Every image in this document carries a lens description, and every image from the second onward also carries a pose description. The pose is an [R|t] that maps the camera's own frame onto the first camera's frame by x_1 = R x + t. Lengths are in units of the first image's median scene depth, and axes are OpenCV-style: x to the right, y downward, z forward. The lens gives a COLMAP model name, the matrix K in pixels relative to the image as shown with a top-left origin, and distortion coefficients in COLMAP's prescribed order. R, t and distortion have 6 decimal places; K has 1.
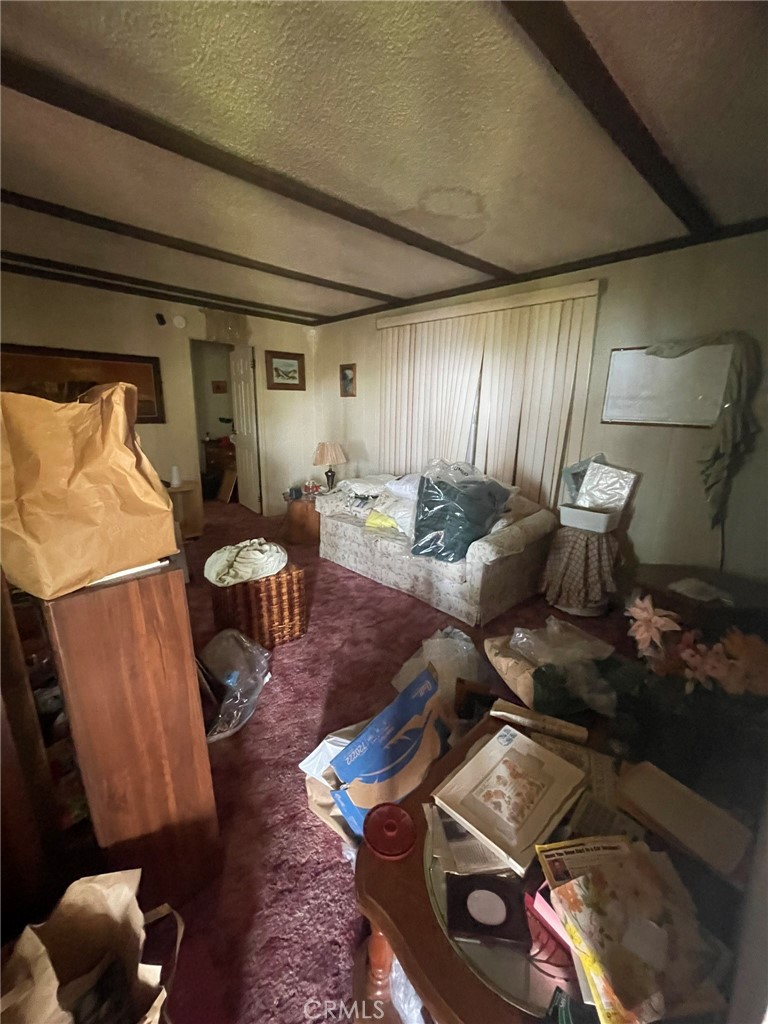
lens RADIAL K [[415.8, 0, 385.3], [0, 415.8, 512.5], [0, 0, 1]] dist [-0.001749, 0.000370]
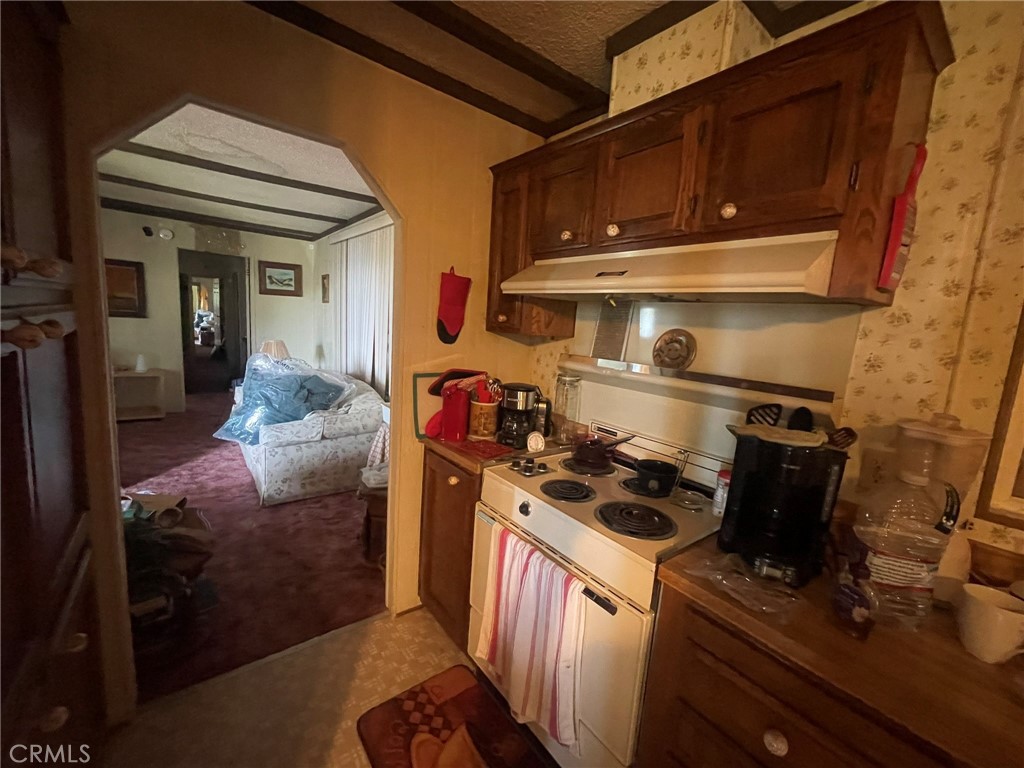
lens RADIAL K [[415.8, 0, 513.0], [0, 415.8, 382.0], [0, 0, 1]] dist [-0.001749, 0.000370]
pose [[0.993224, 0.054328, -0.102734, 0.534916], [-0.065653, 0.991730, -0.110281, 0.019174], [0.095893, 0.116278, 0.988577, -0.019282]]
